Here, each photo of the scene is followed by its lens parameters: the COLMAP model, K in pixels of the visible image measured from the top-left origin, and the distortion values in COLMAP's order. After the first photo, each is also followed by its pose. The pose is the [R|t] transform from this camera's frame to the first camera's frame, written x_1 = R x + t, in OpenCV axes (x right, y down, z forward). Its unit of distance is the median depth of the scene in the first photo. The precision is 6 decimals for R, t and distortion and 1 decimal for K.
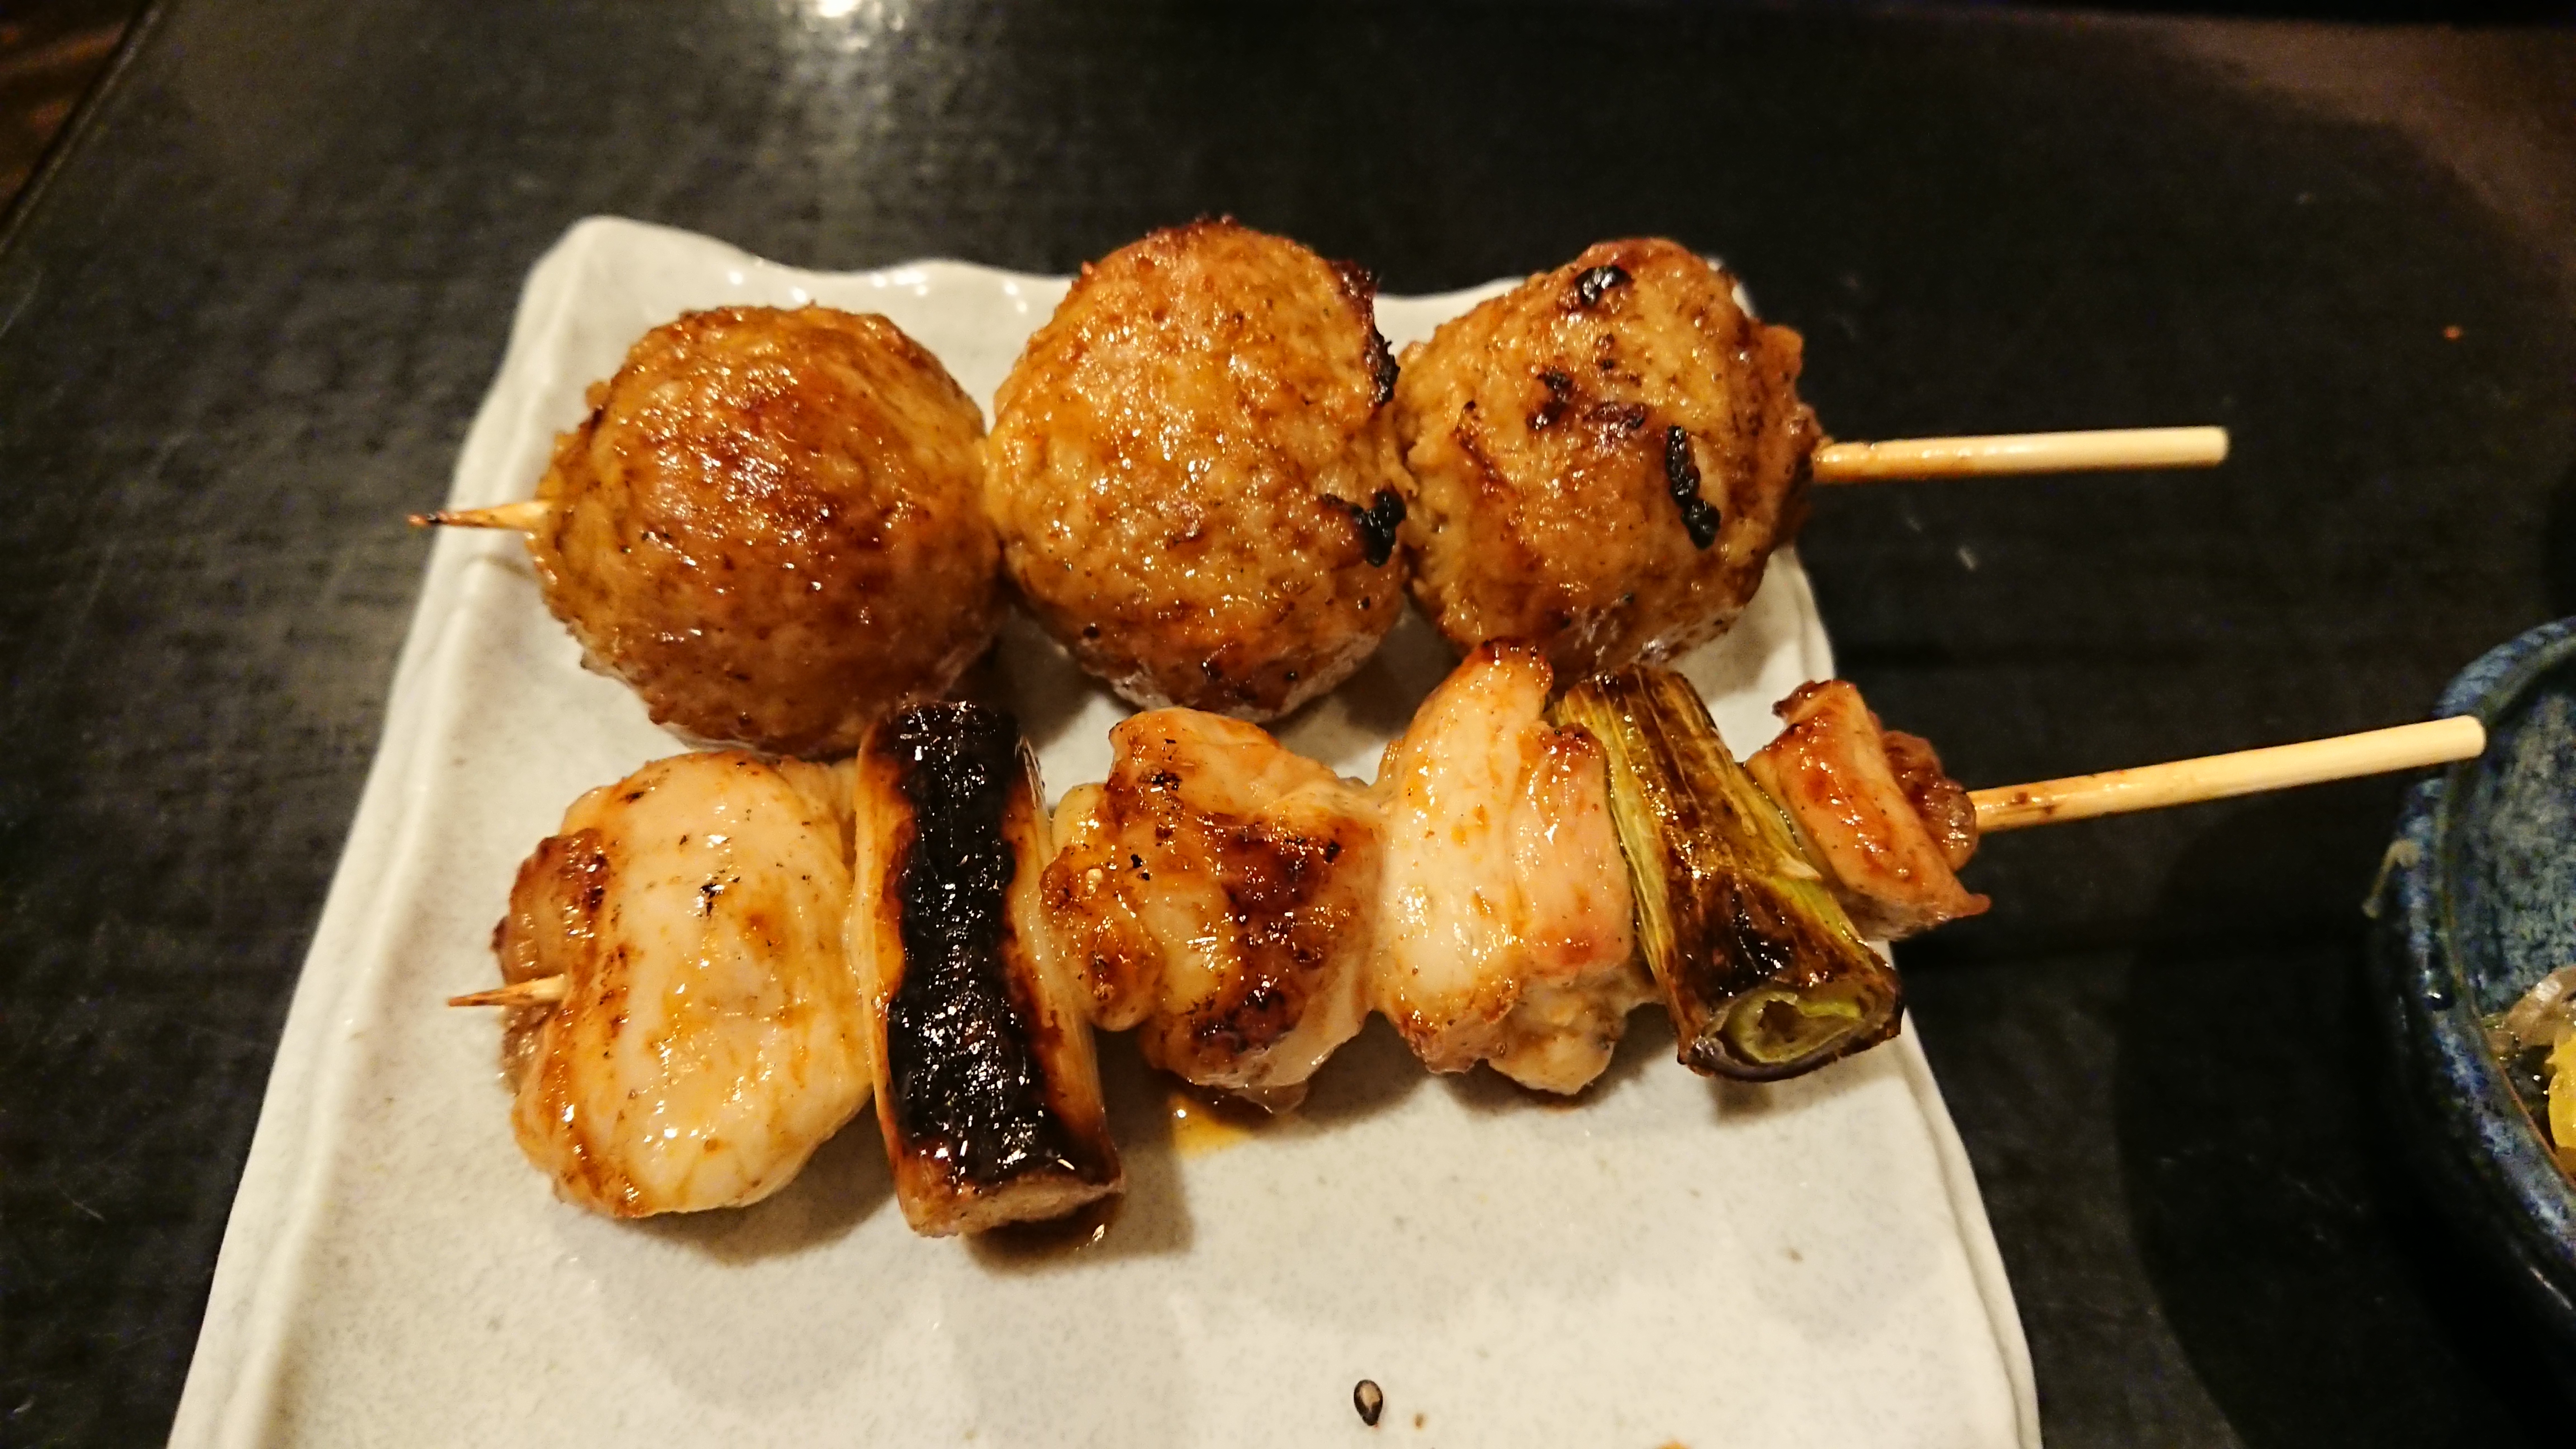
lens RADIAL K [[1750.5, 0, 1281.7], [0, 1750.5, 721.3], [0, 0, 1]] dist [0.022747, -0.006270]
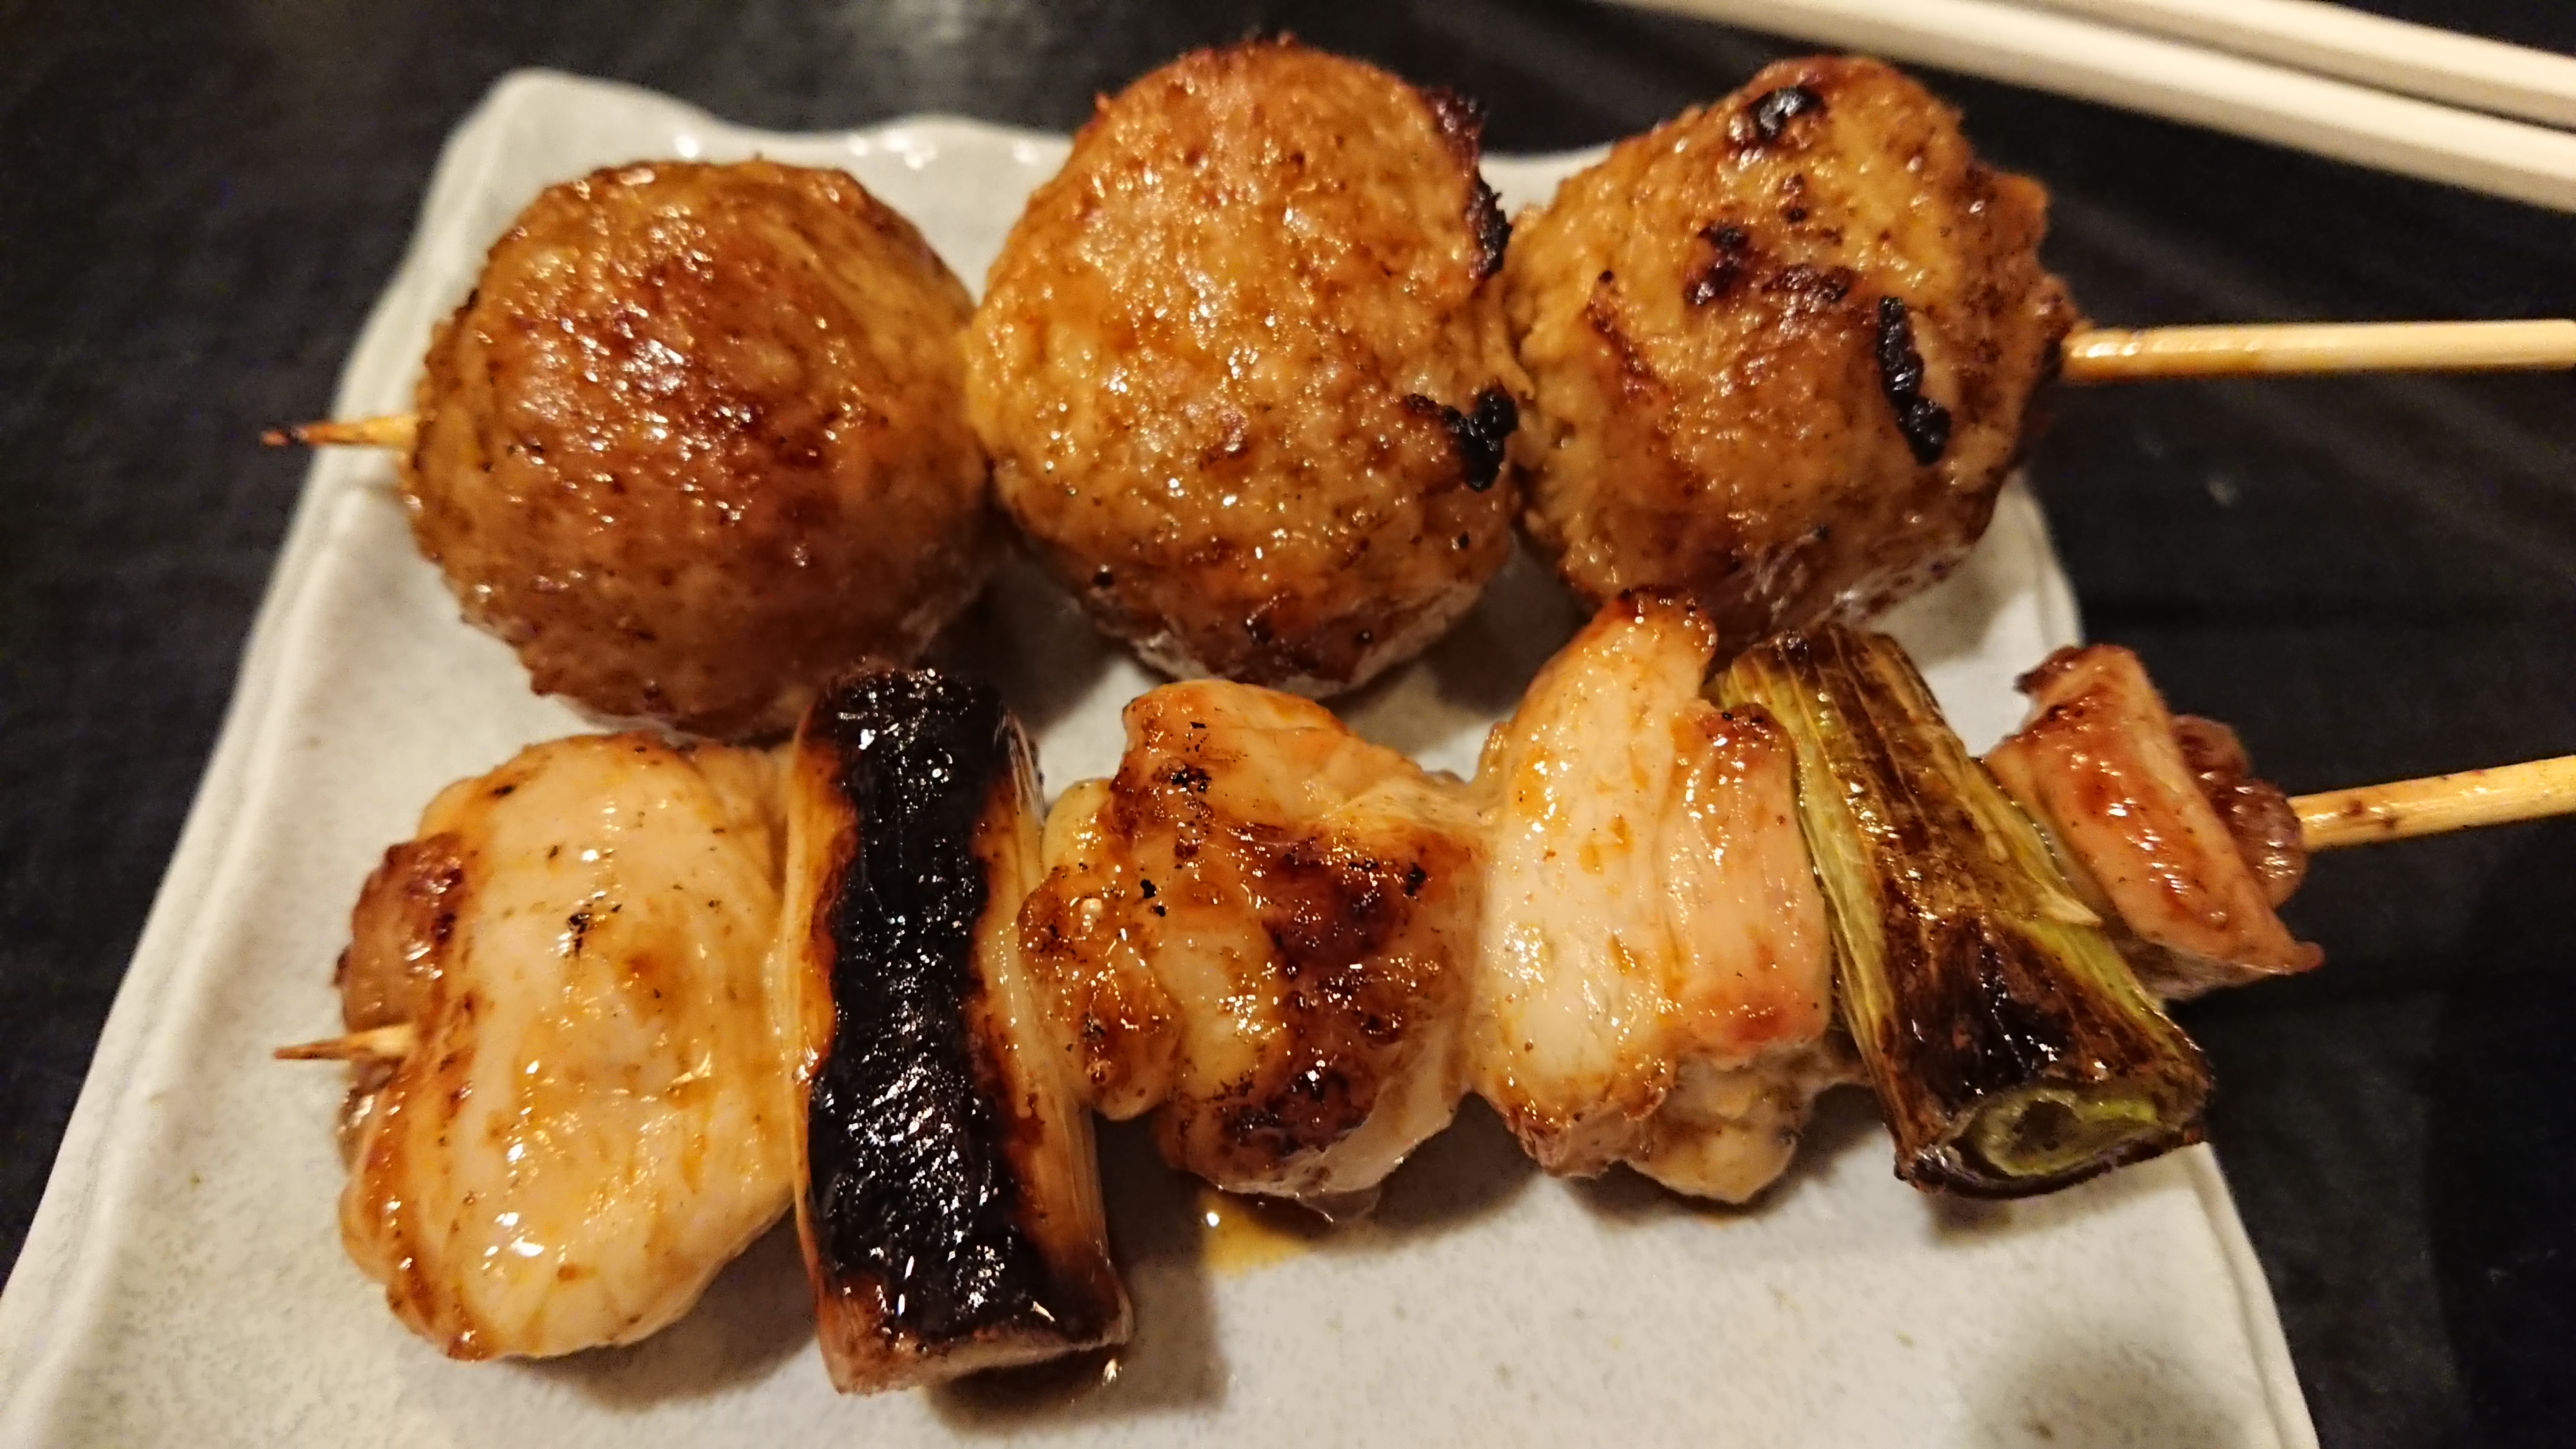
lens RADIAL K [[1750.5, 0, 1302.7], [0, 1750.5, 729.1], [0, 0, 1]] dist [0.022747, -0.006270]
pose [[0.999099, 0.005947, -0.042033, 0.011176], [-0.004787, 0.999607, 0.027635, -0.007181], [0.042181, -0.027409, 0.998734, 0.251185]]
